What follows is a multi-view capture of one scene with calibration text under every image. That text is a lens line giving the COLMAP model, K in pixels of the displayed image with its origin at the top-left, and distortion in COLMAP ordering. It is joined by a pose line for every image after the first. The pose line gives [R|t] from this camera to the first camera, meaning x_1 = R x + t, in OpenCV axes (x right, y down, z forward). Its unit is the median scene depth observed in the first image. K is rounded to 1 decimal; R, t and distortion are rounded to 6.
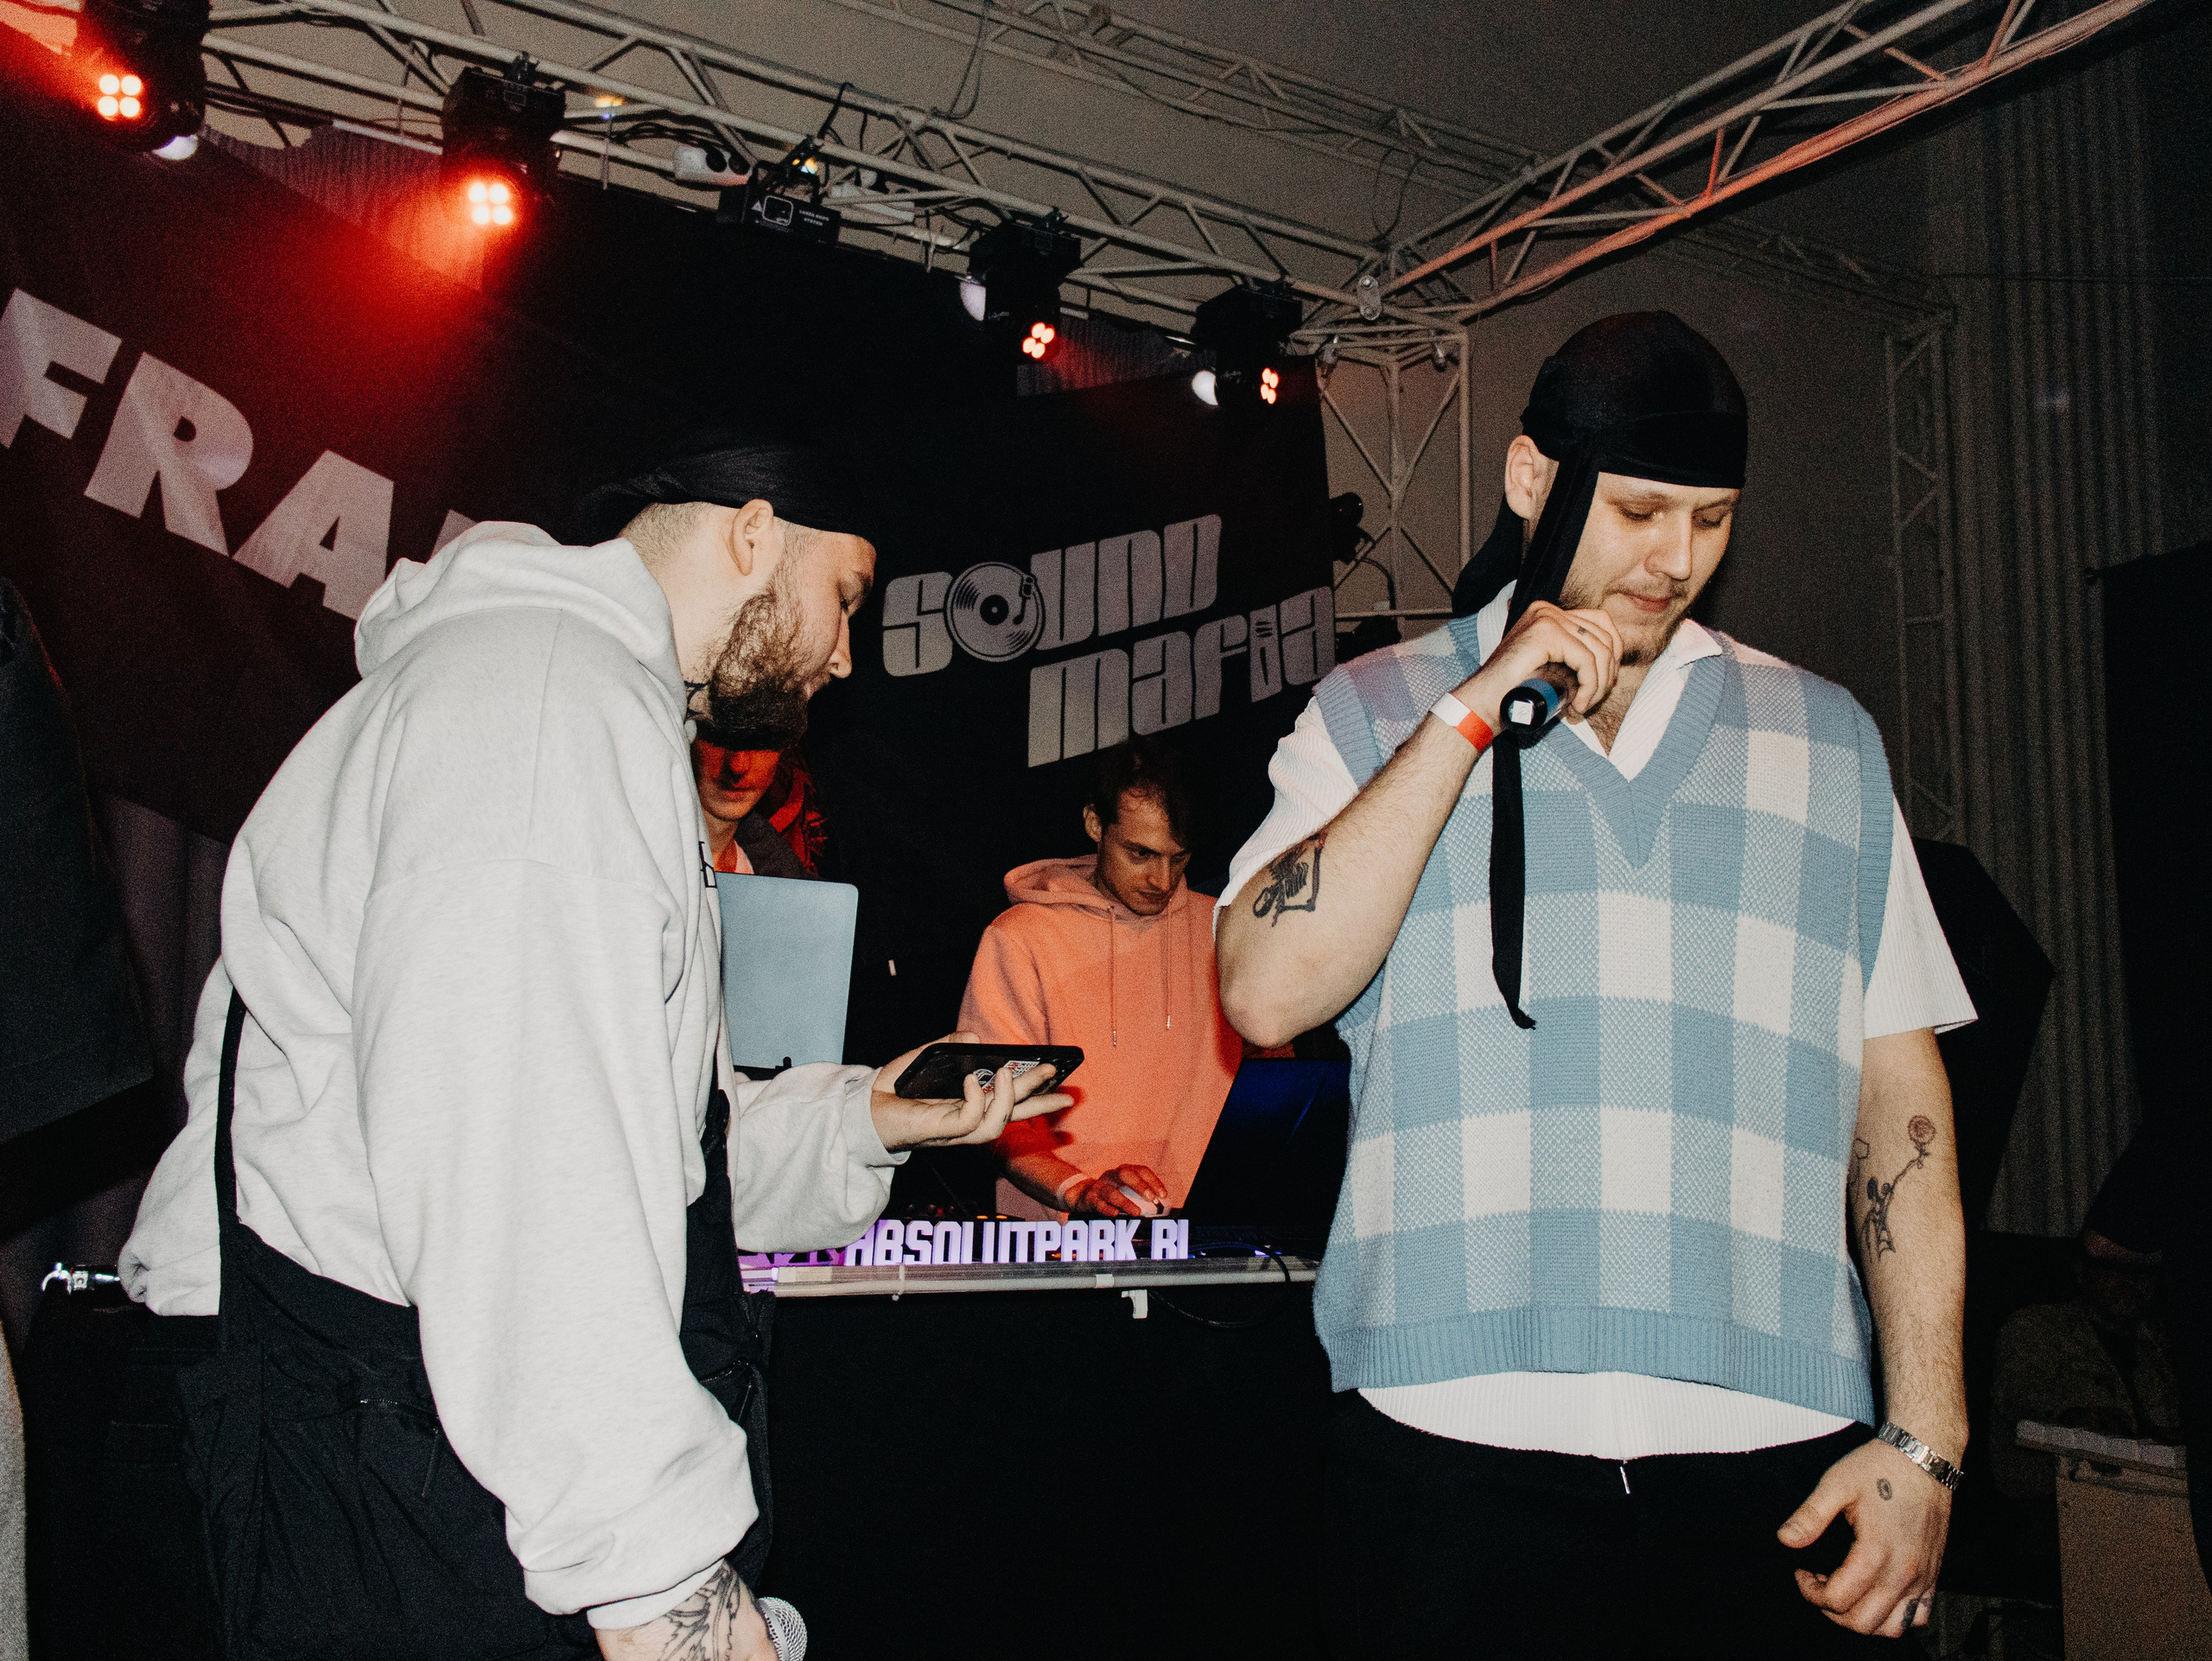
lens RADIAL K [[2121.7, 0, 1106.0], [0, 2121.7, 830.5], [0, 0, 1]] dist [-0.002963, -0.022689]
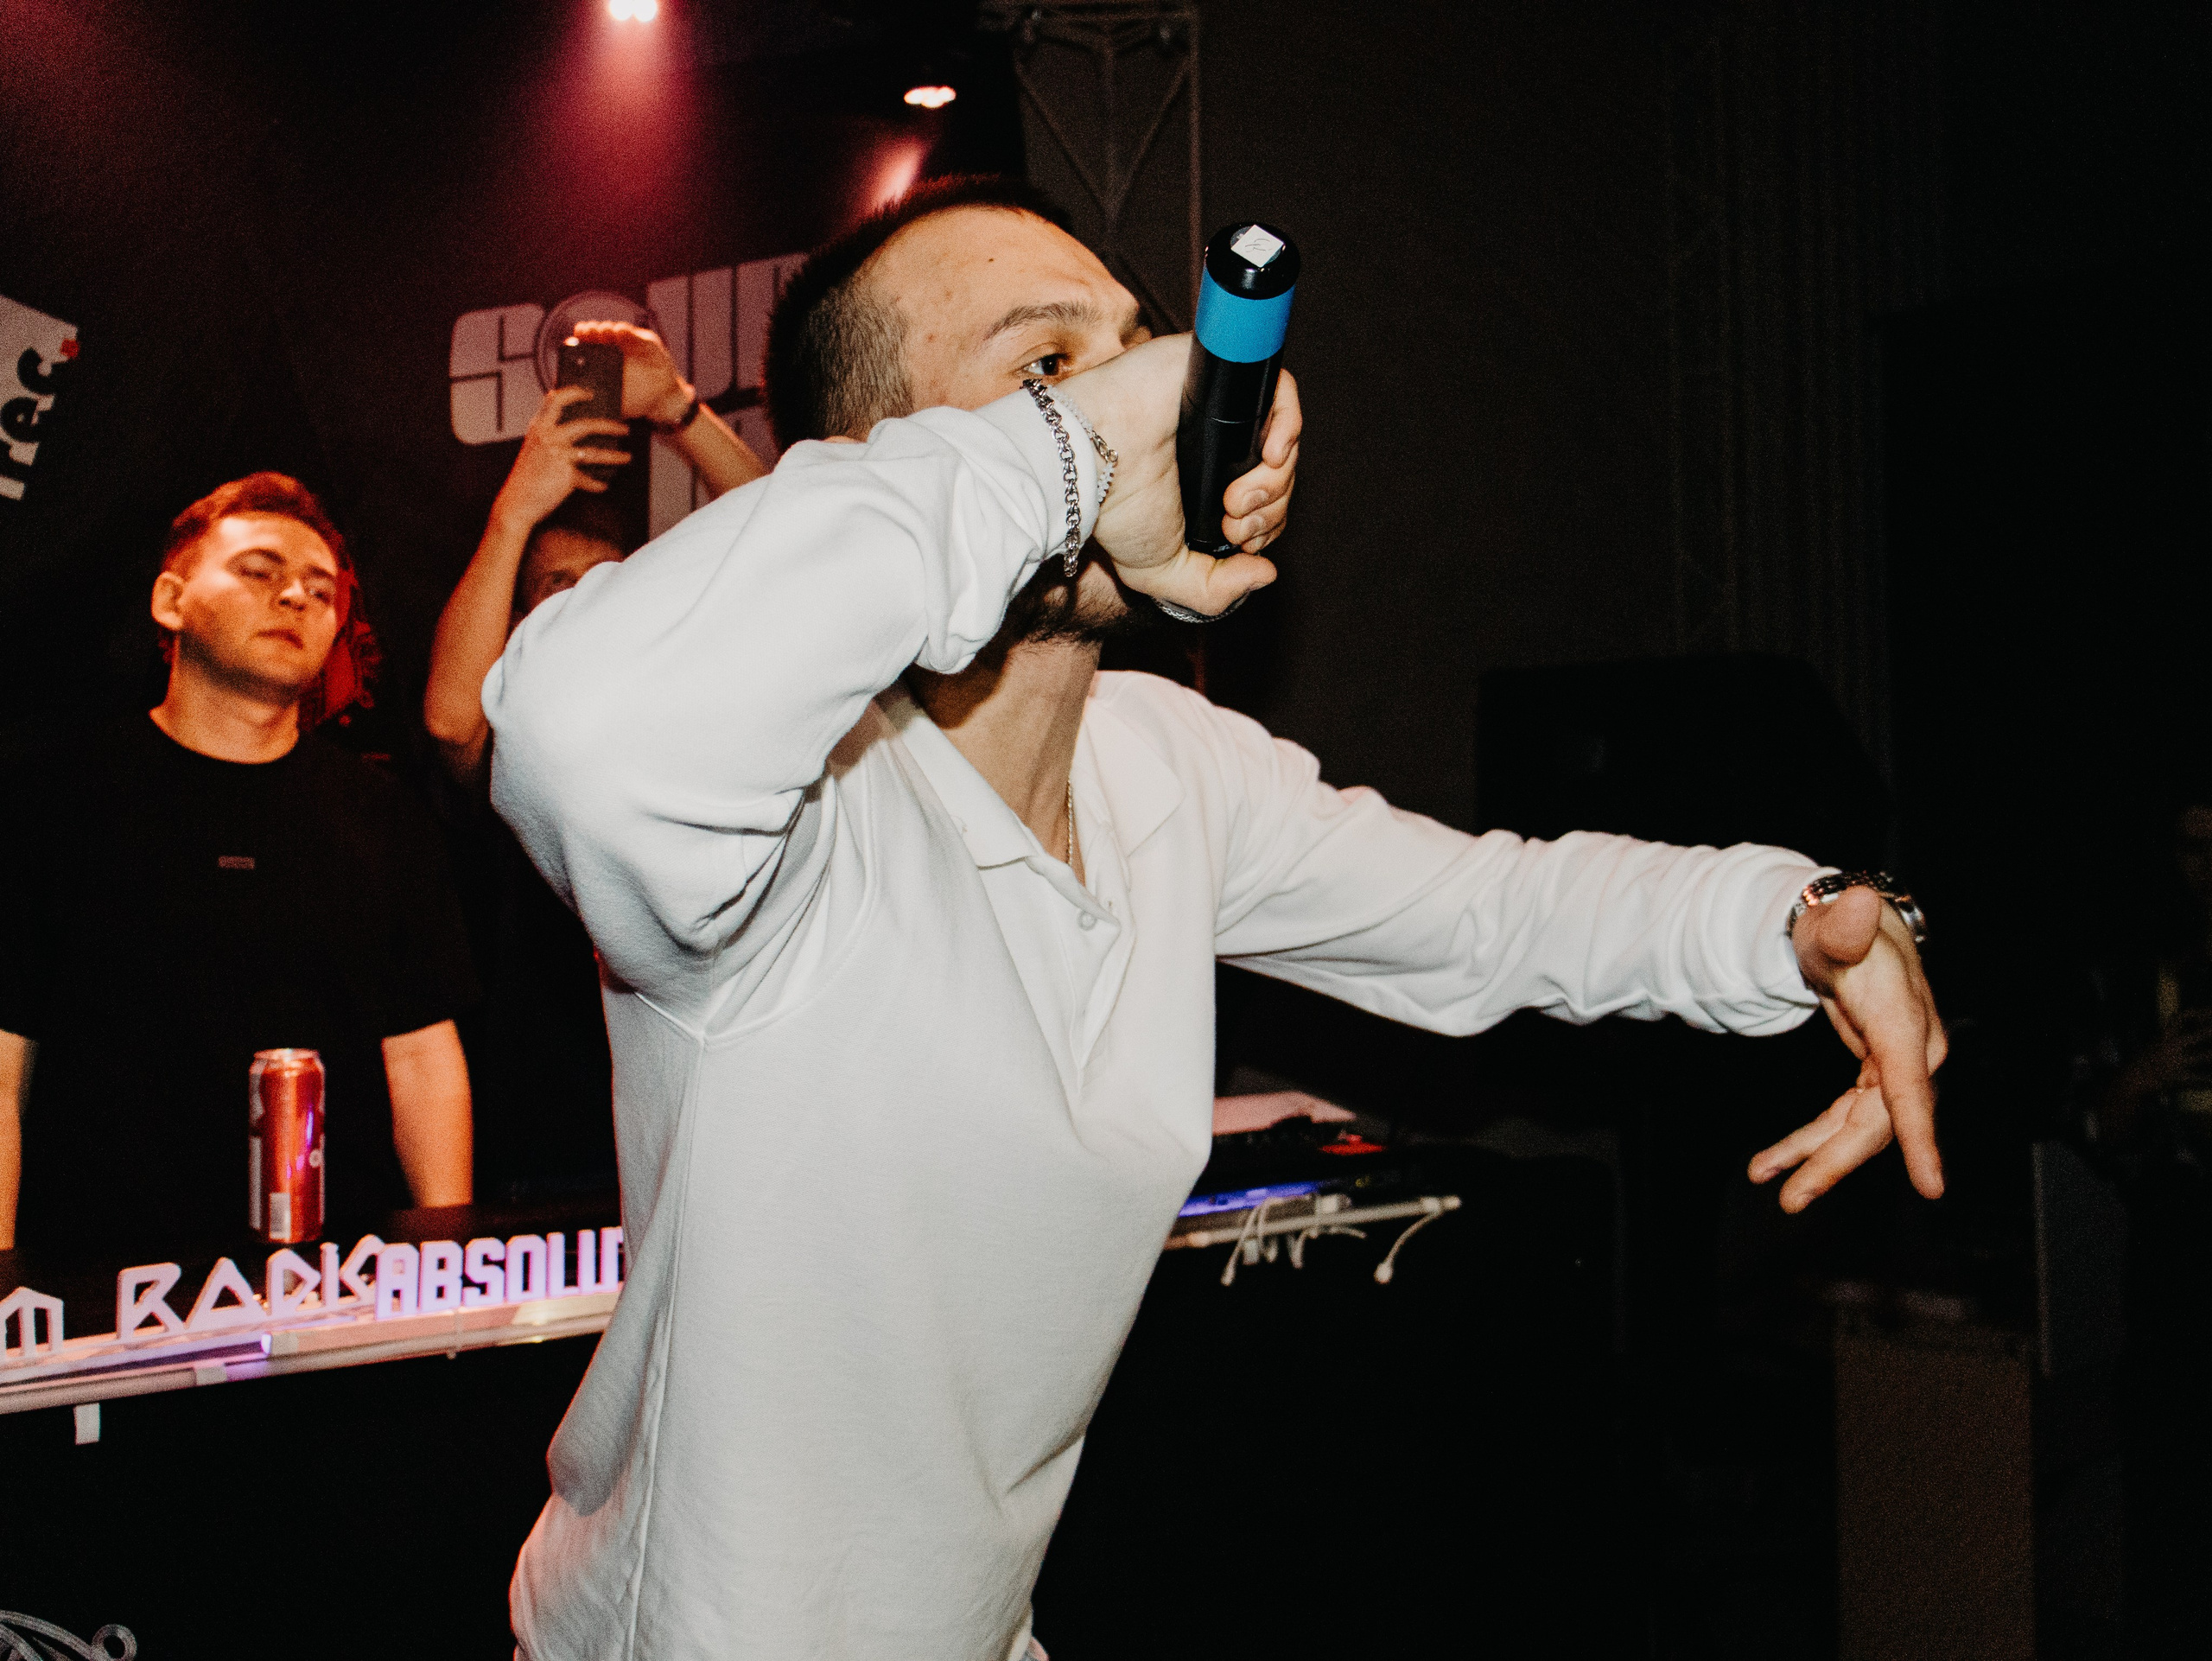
lens RADIAL K [[2302.1, 0, 1106.0], [0, 2302.1, 830.5], [0, 0, 1]] dist [-0.161775, 0.339245]
pose [[0.989623, -0.020143, 0.142266, 0.006744], [0.004809, 0.994213, 0.107317, -0.017700], [-0.143604, -0.105519, 0.983994, 0.128123]]
